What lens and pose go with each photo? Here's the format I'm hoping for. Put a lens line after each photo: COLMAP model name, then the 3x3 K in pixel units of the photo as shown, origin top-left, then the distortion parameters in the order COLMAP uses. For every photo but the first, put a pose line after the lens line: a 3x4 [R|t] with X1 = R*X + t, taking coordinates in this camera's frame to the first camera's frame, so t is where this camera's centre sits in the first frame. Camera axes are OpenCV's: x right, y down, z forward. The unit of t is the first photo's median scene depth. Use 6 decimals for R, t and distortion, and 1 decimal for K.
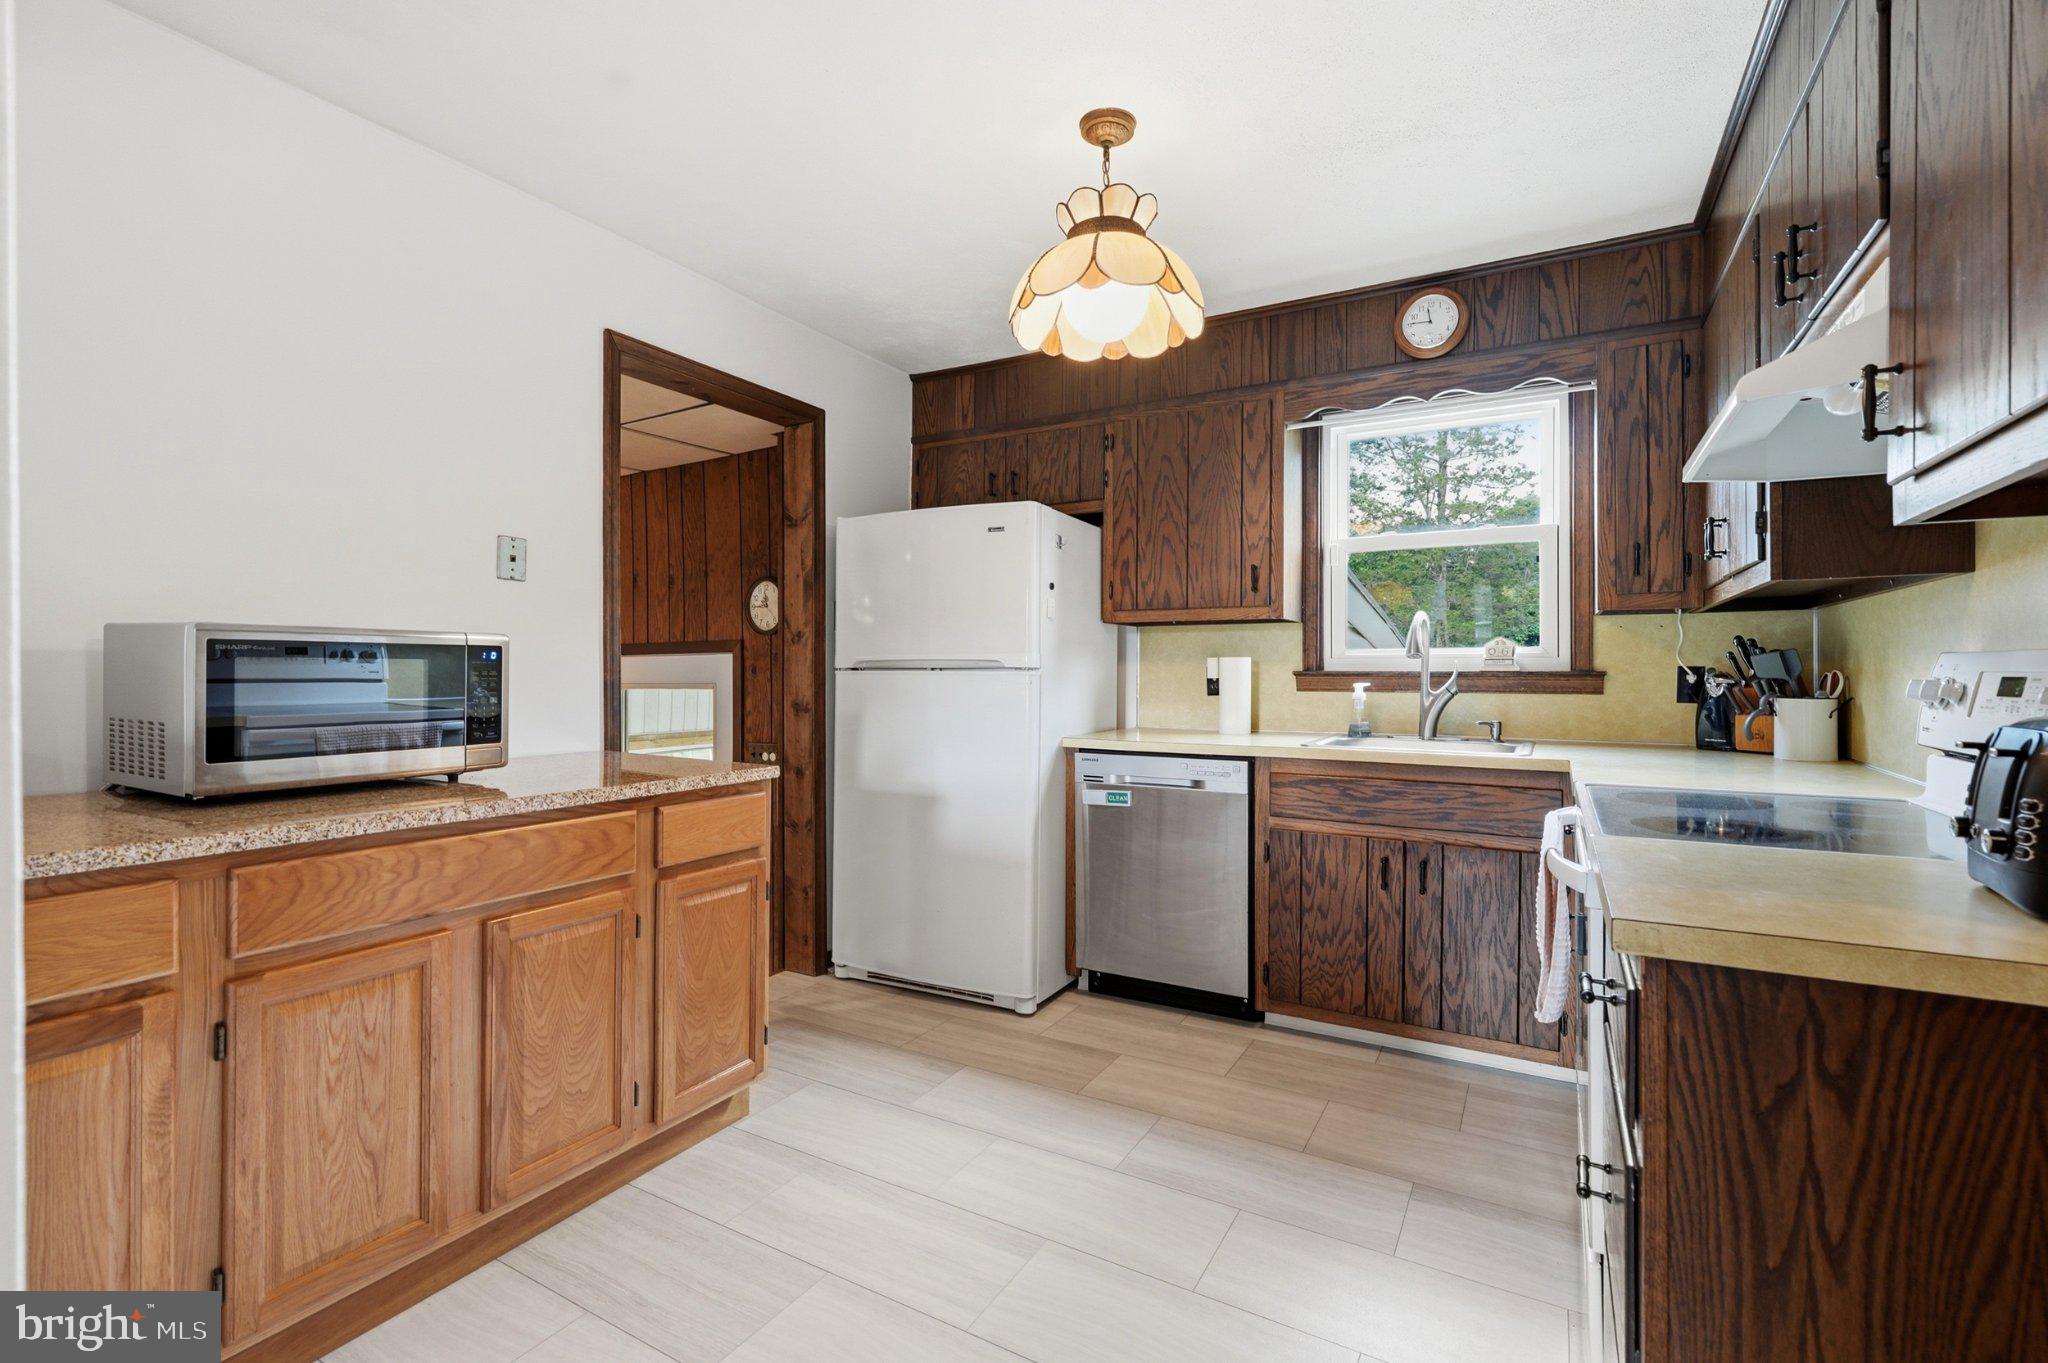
lens RADIAL K [[927.6, 0, 1025.4], [0, 927.6, 676.9], [0, 0, 1]] dist [-0.000106, 0.000459]
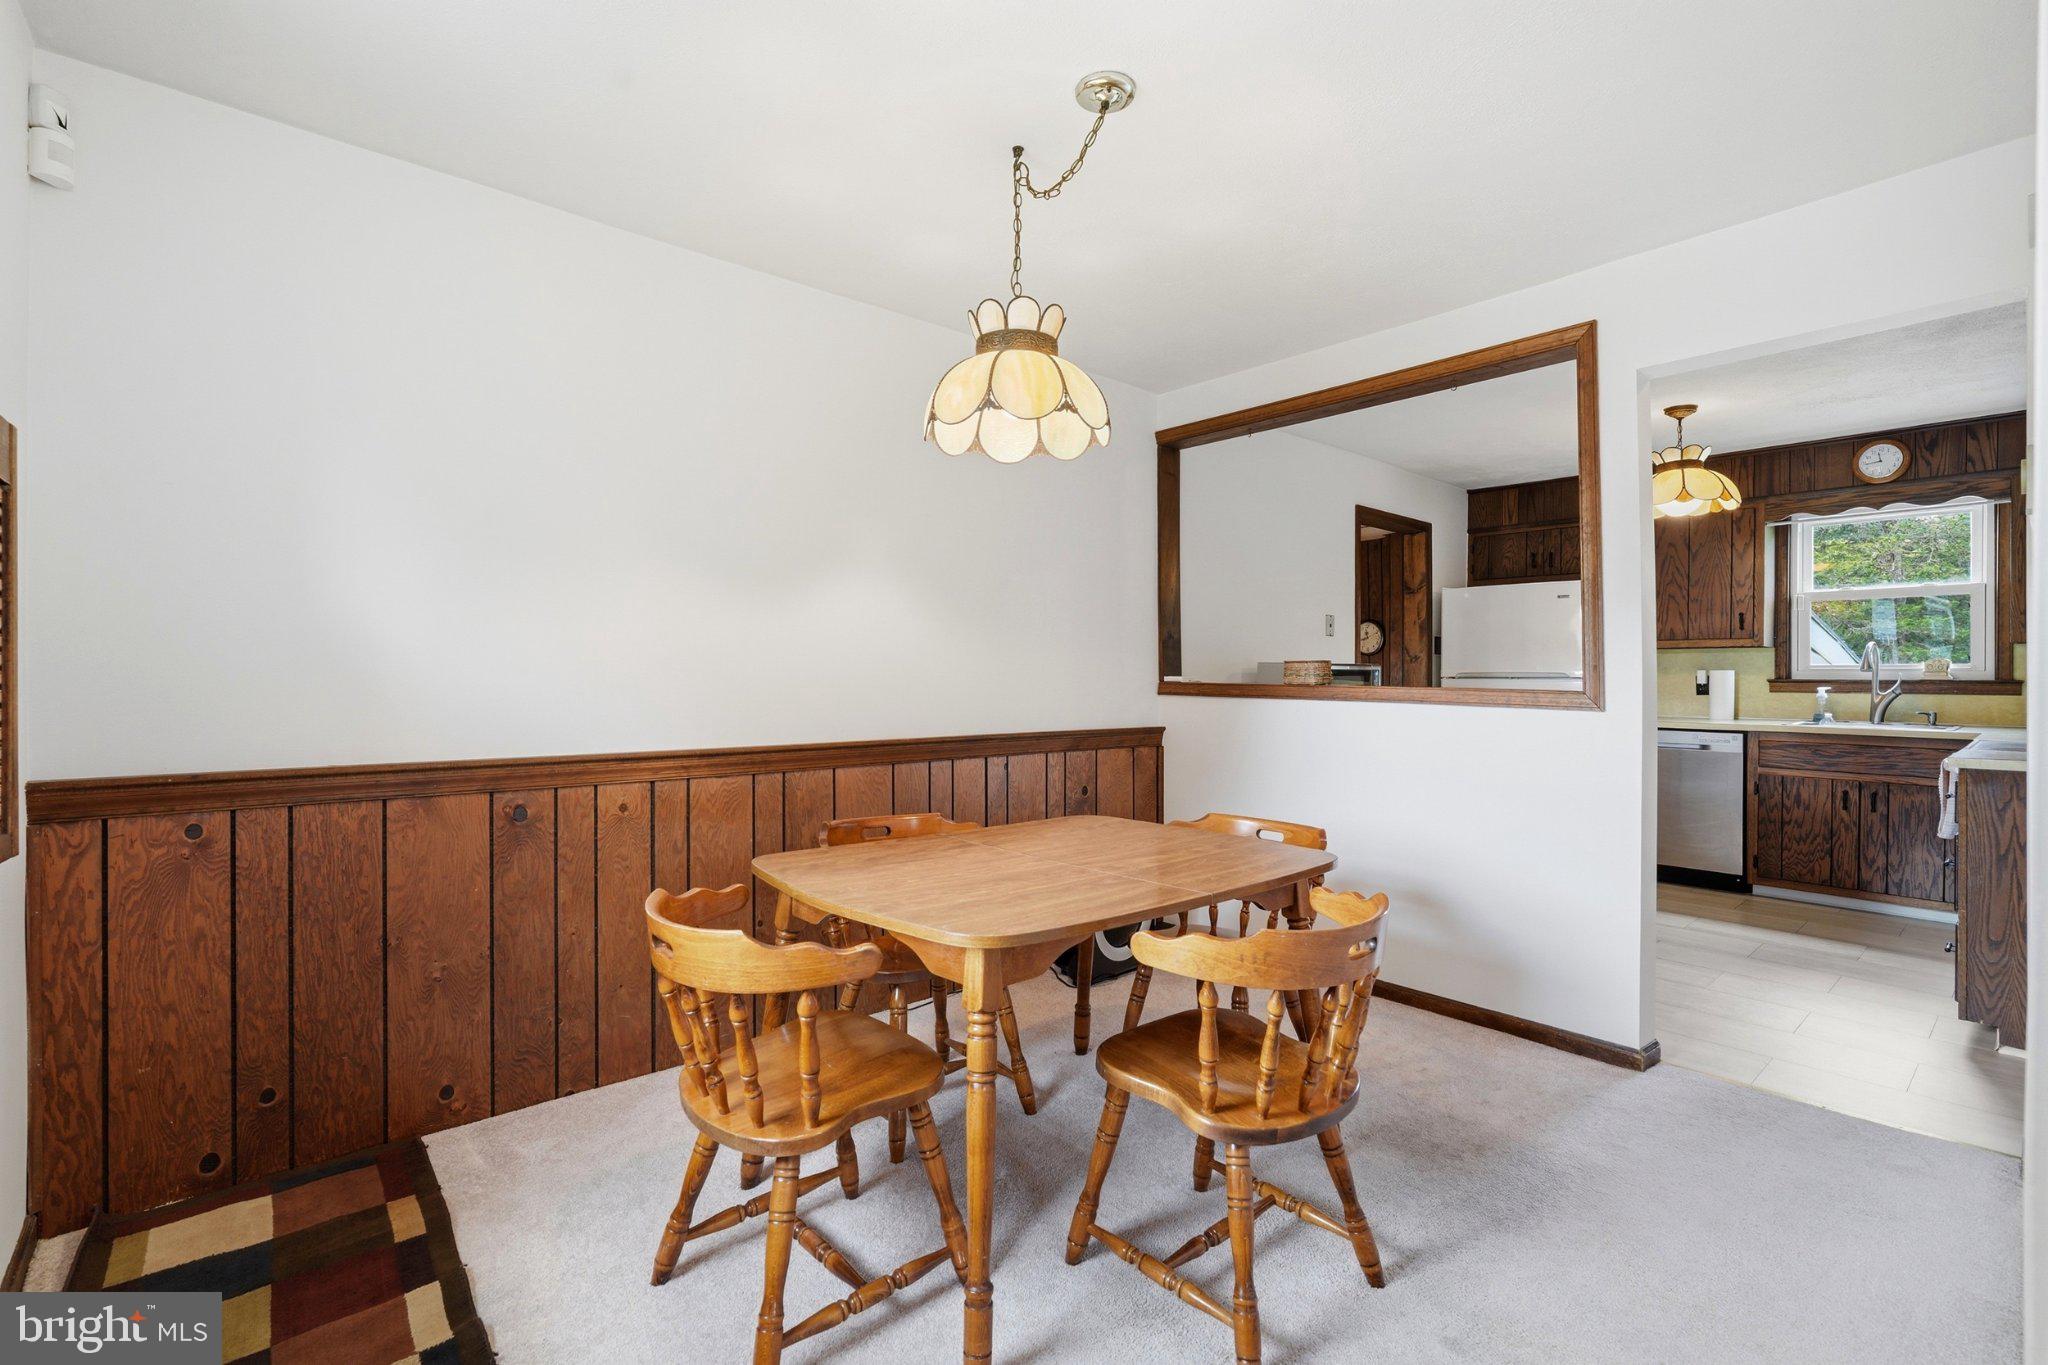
lens RADIAL K [[927.6, 0, 1018.8], [0, 927.6, 680.4], [0, 0, 1]] dist [-0.000106, 0.000459]
pose [[0.944615, 0.002458, -0.328171, -0.445970], [-0.001628, 0.999995, 0.002801, -0.007495], [0.328176, -0.002112, 0.944614, -1.010832]]
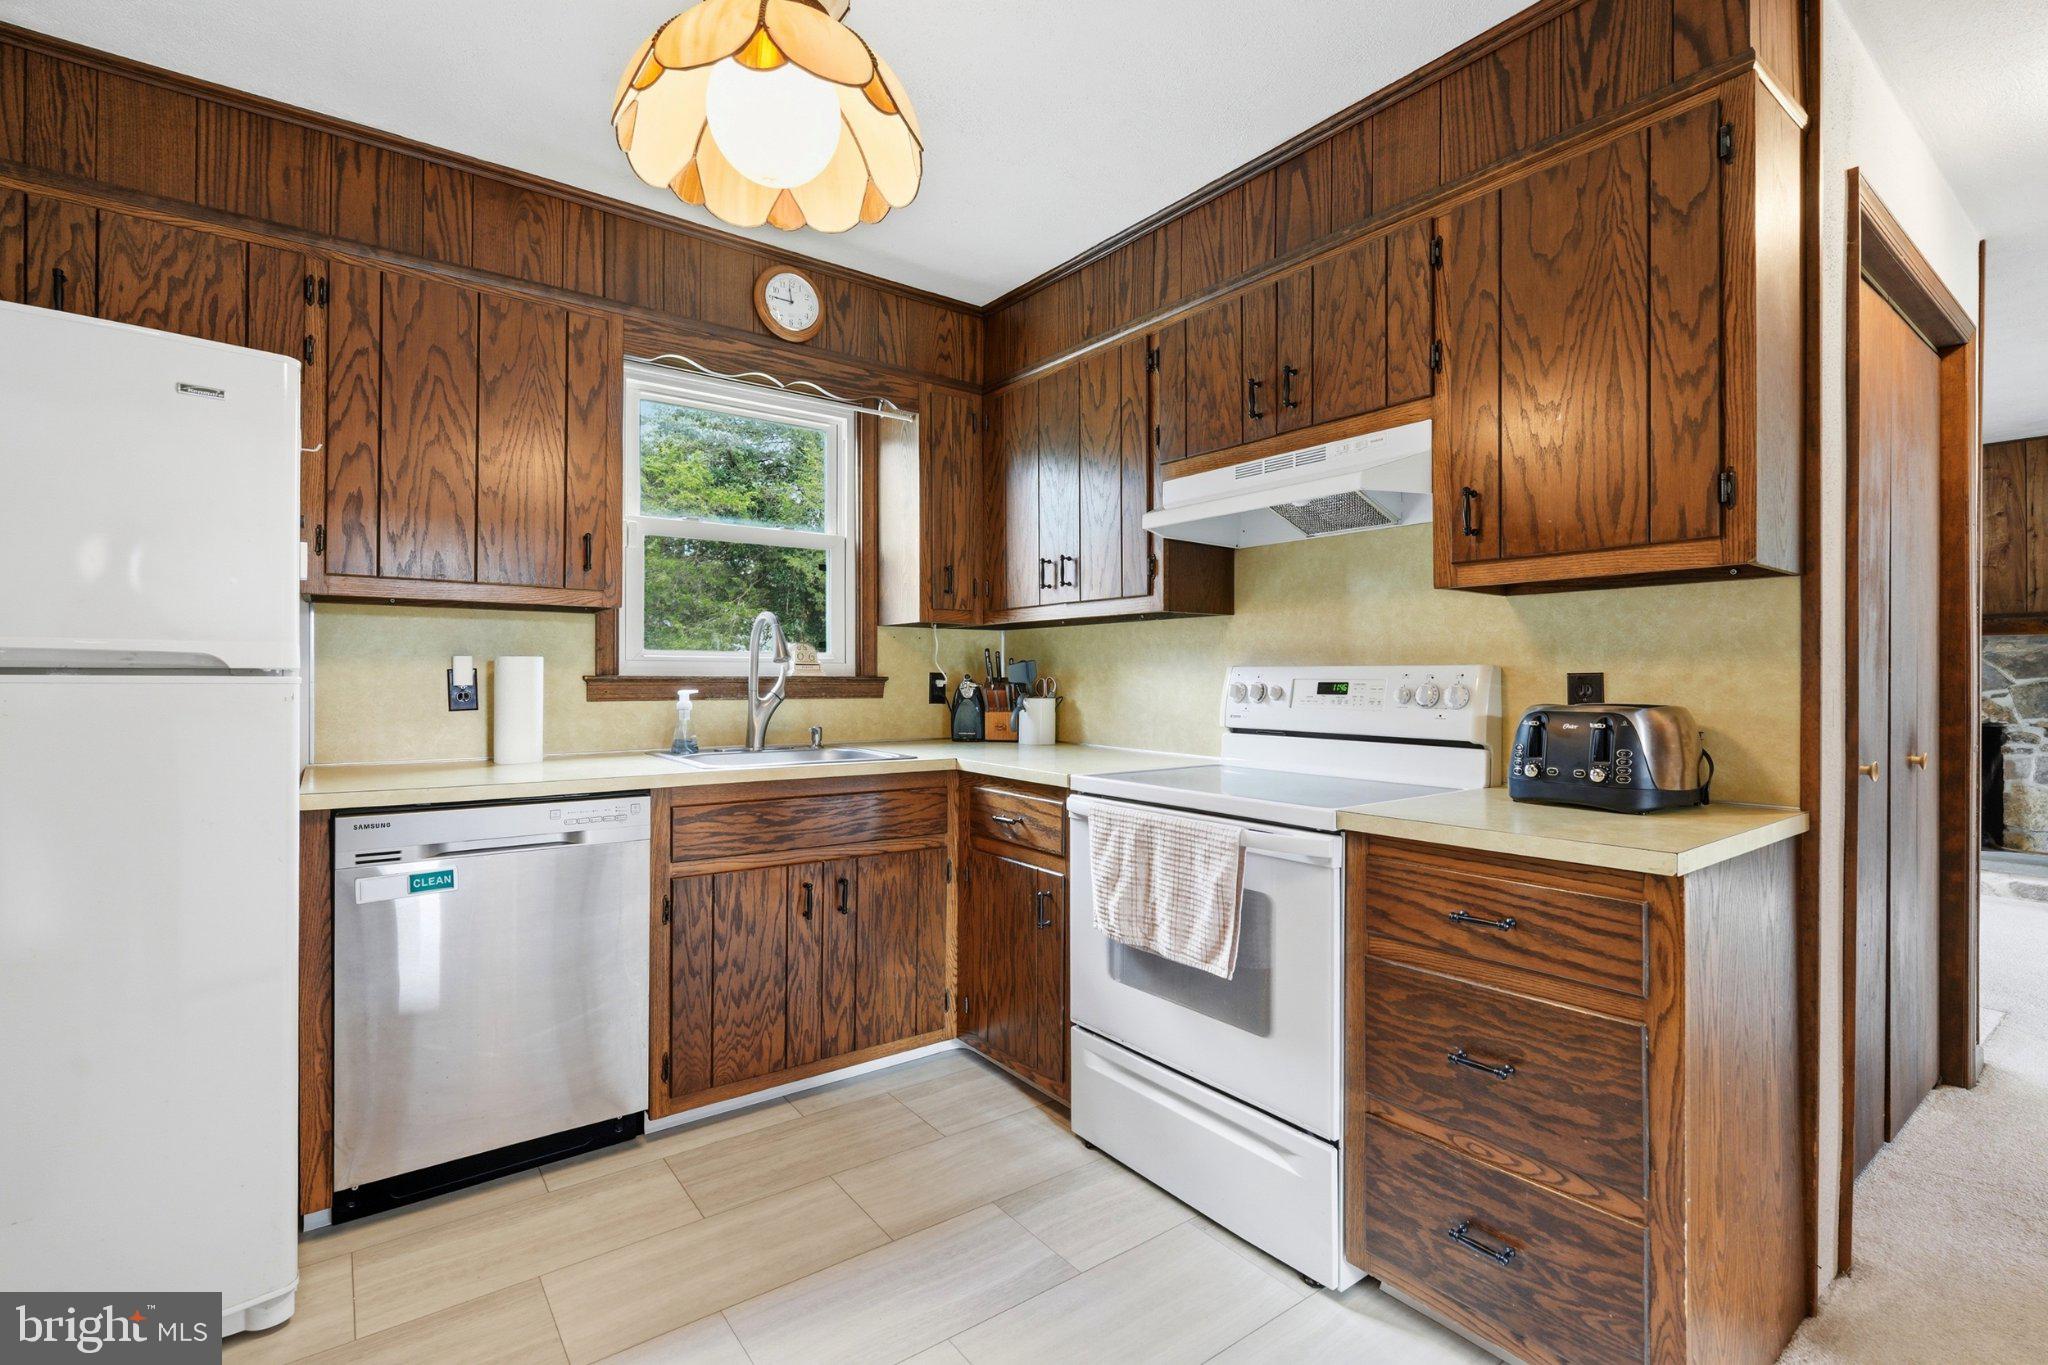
lens RADIAL K [[927.6, 0, 1025.3], [0, 927.6, 679.9], [0, 0, 1]] dist [-0.000106, 0.000459]
pose [[0.396031, -0.002707, 0.918233, -0.333035], [0.001224, 0.999996, 0.002420, -0.004998], [-0.918237, 0.000165, 0.396032, 0.419985]]
